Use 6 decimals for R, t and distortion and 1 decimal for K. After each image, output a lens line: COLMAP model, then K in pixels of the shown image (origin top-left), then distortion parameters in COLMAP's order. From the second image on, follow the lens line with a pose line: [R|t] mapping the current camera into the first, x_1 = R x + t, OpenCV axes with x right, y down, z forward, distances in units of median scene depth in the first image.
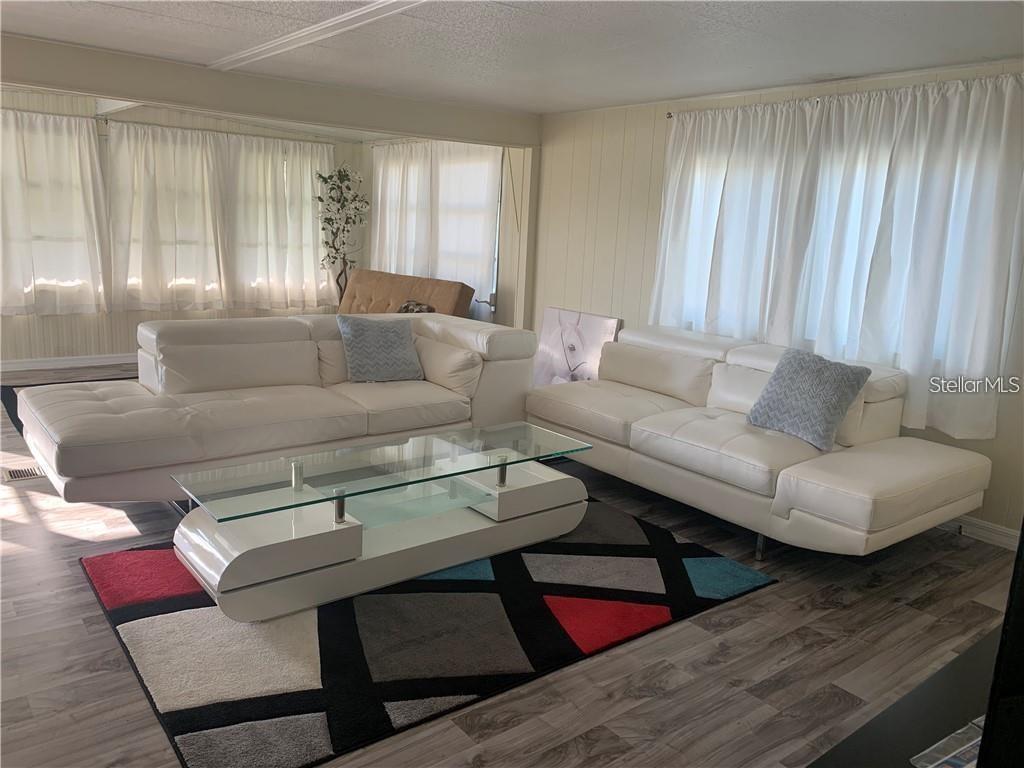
lens RADIAL K [[775.6, 0, 498.0], [0, 775.6, 370.0], [0, 0, 1]] dist [0.061374, -0.080278]
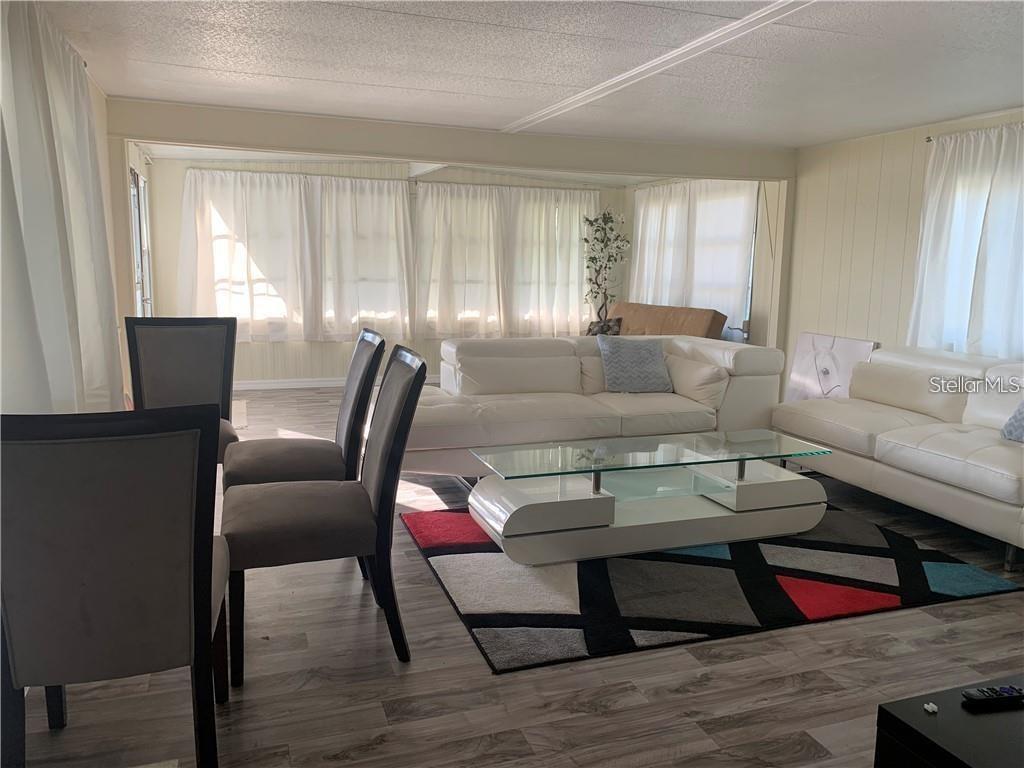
lens RADIAL K [[775.6, 0, 514.4], [0, 775.6, 387.6], [0, 0, 1]] dist [0.061374, -0.080278]
pose [[0.952316, 0.019099, -0.304516, 0.025490], [-0.029826, 0.999086, -0.030615, 0.045054], [0.303654, 0.038237, 0.952015, -0.123533]]
